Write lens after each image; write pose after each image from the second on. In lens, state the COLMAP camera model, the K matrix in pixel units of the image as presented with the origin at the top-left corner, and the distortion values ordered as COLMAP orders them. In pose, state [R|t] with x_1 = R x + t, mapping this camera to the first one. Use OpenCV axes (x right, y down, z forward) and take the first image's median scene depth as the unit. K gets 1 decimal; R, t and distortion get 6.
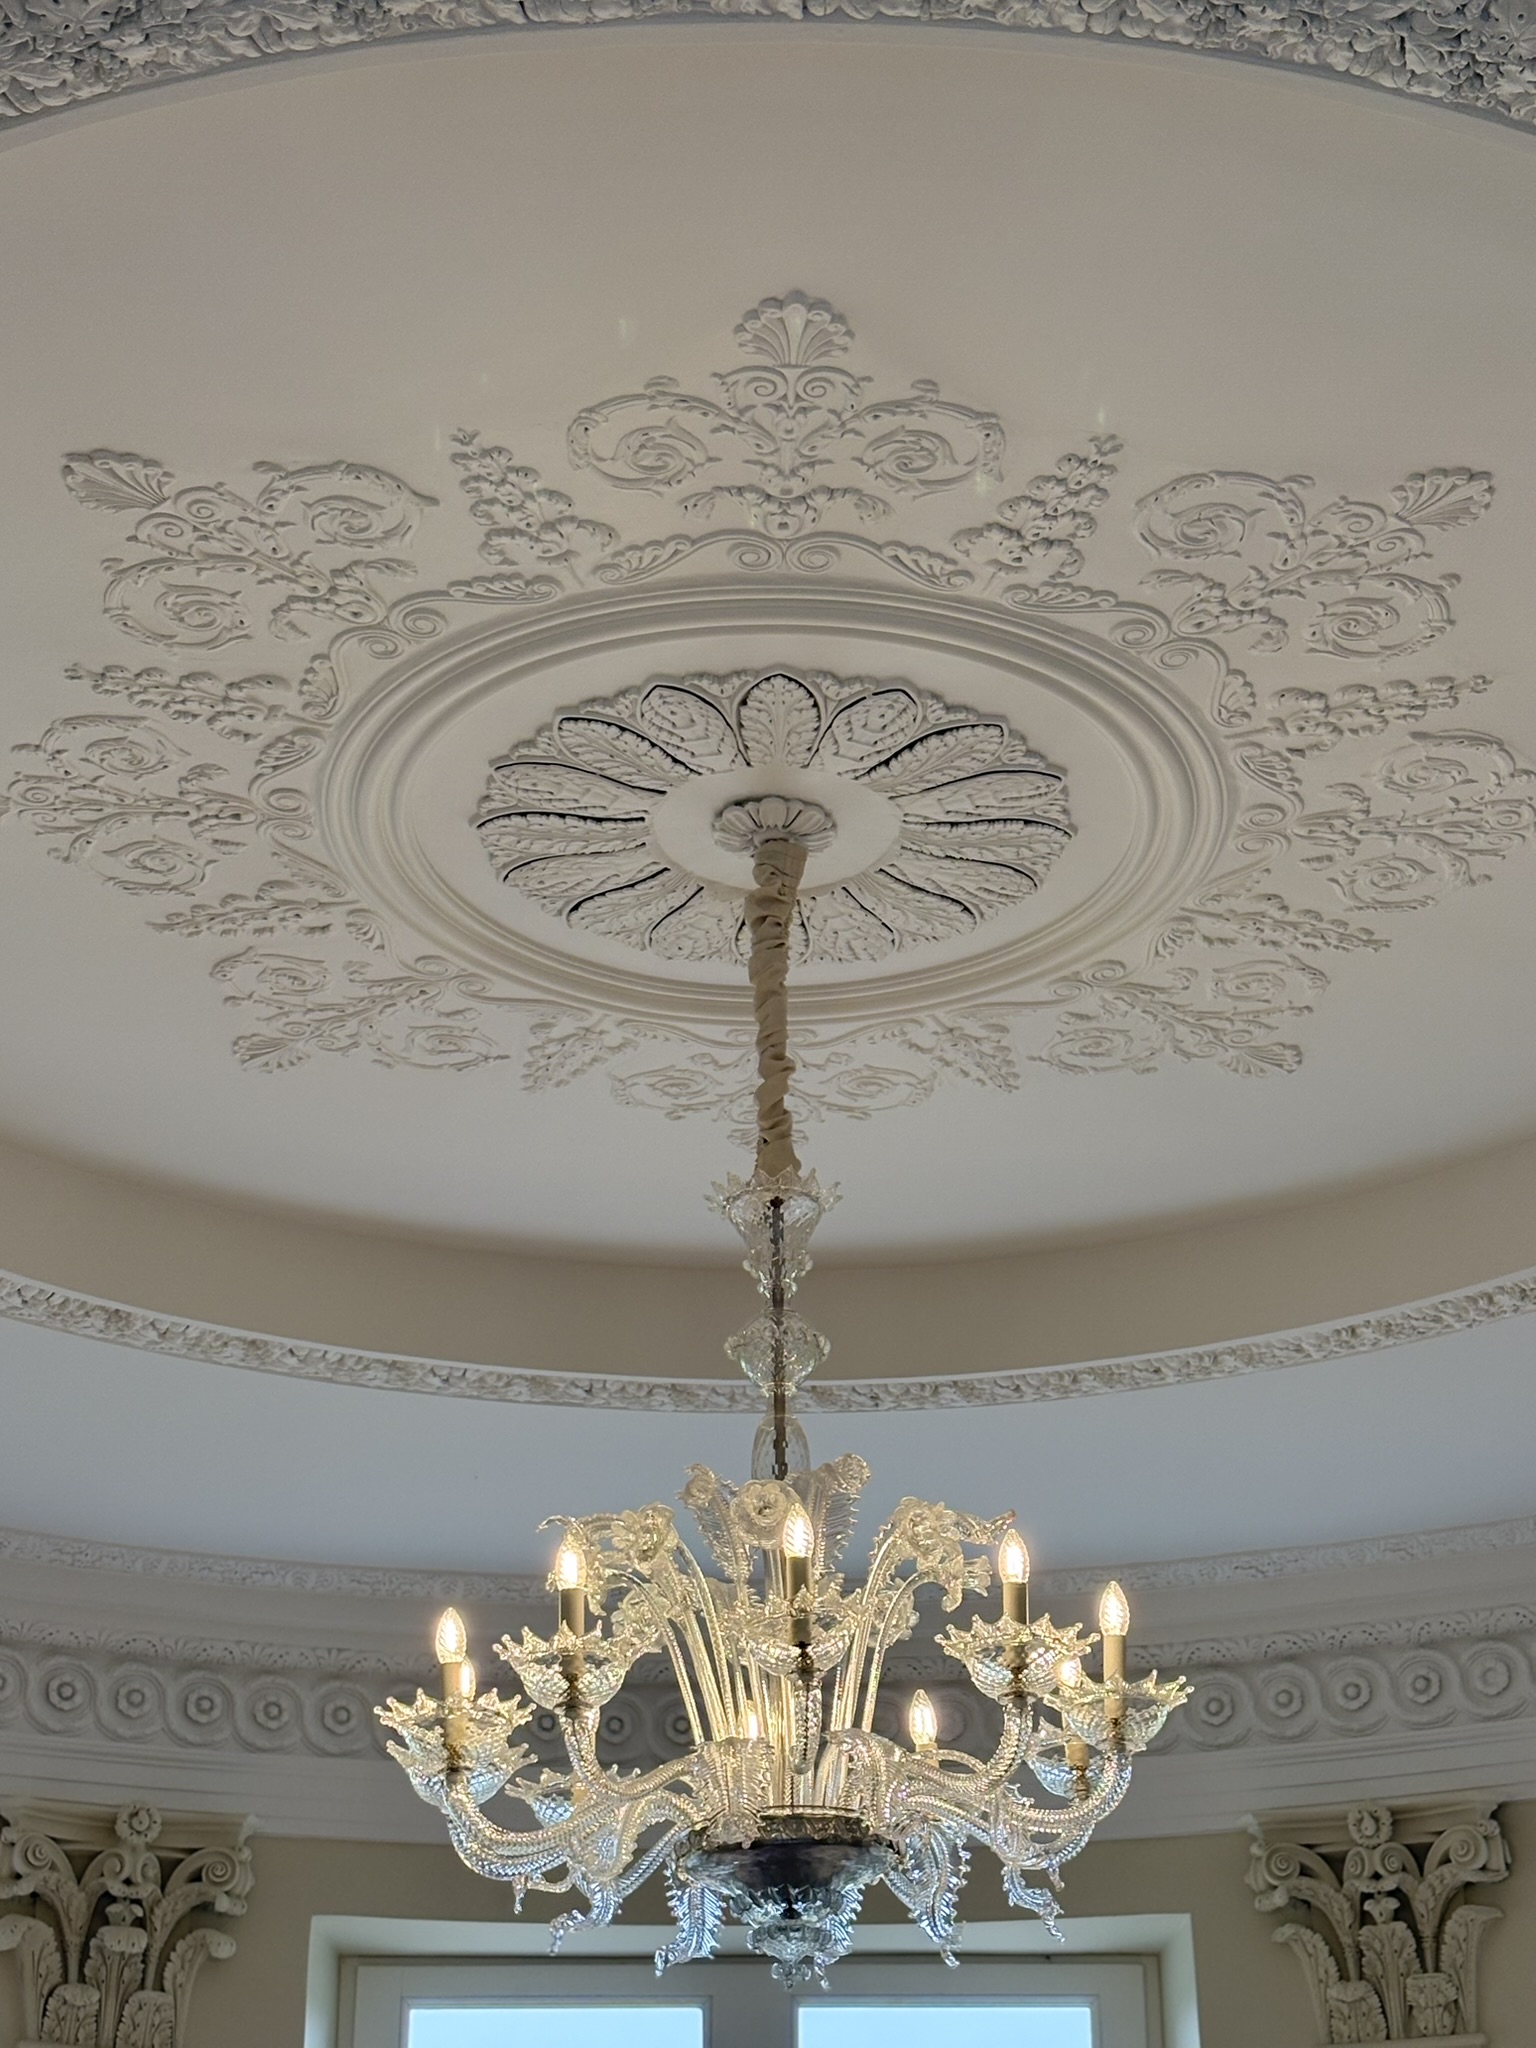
lens RADIAL K [[3697.1, 0, 765.3], [0, 3697.1, 1029.3], [0, 0, 1]] dist [0.181839, 0.000000]
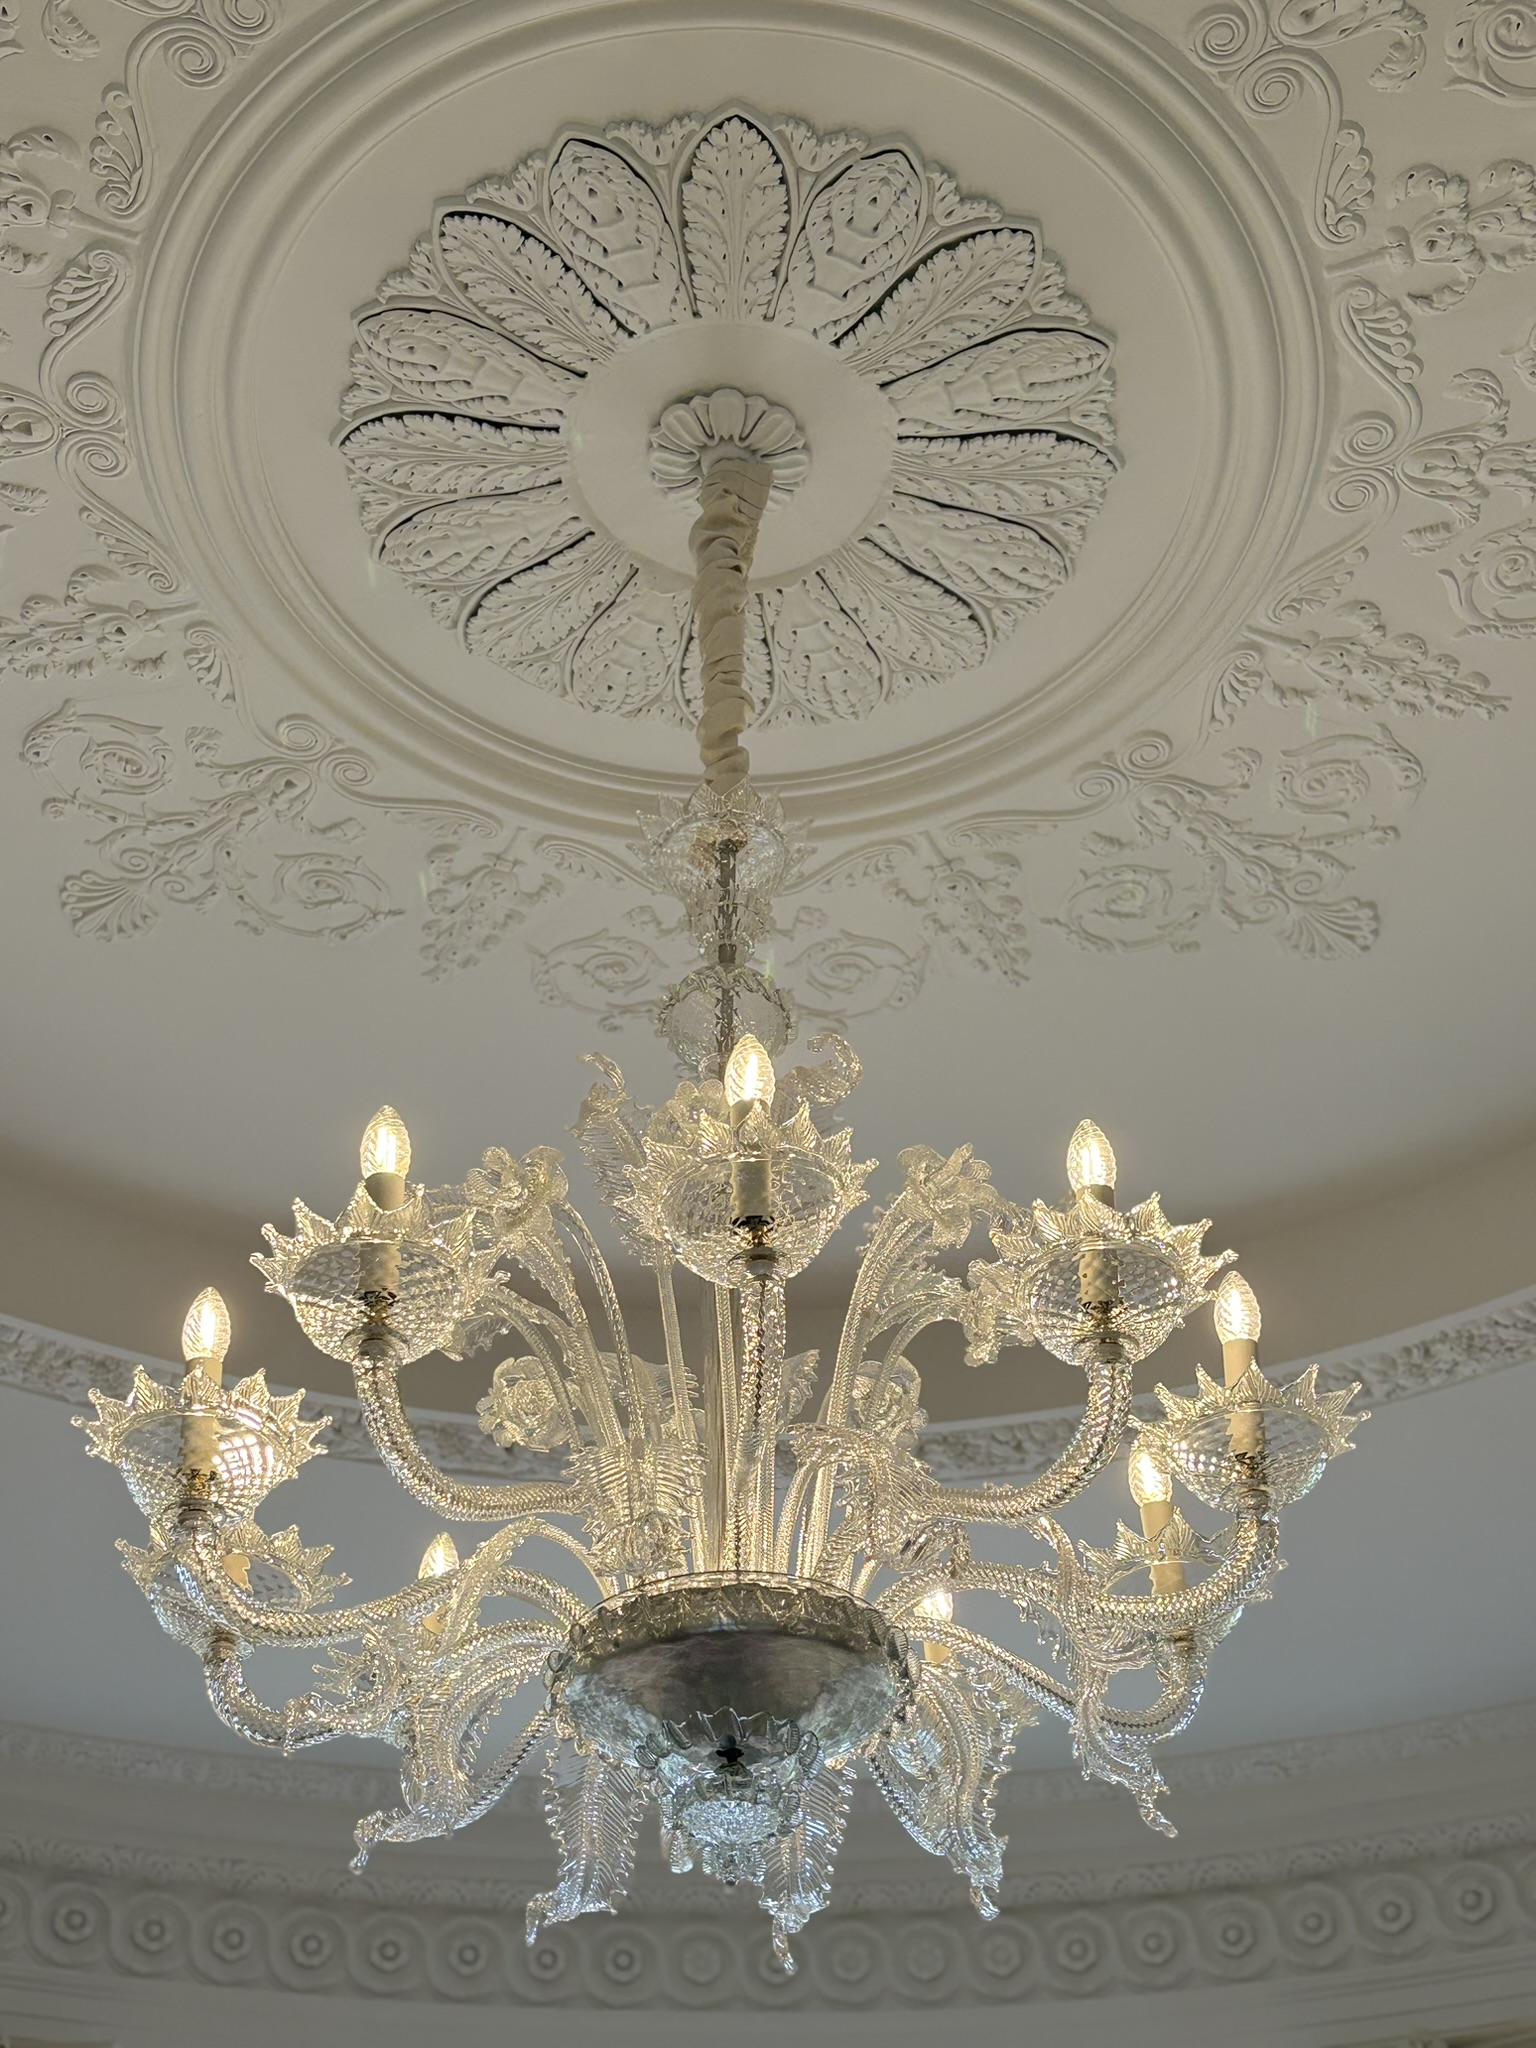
lens RADIAL K [[3042.3, 0, 753.2], [0, 3042.3, 1027.2], [0, 0, 1]] dist [0.094362, 0.000000]
pose [[0.999964, 0.007643, 0.003669, 0.005645], [-0.006760, 0.979981, -0.198977, 0.177675], [-0.005117, 0.198945, 0.979997, 0.380511]]
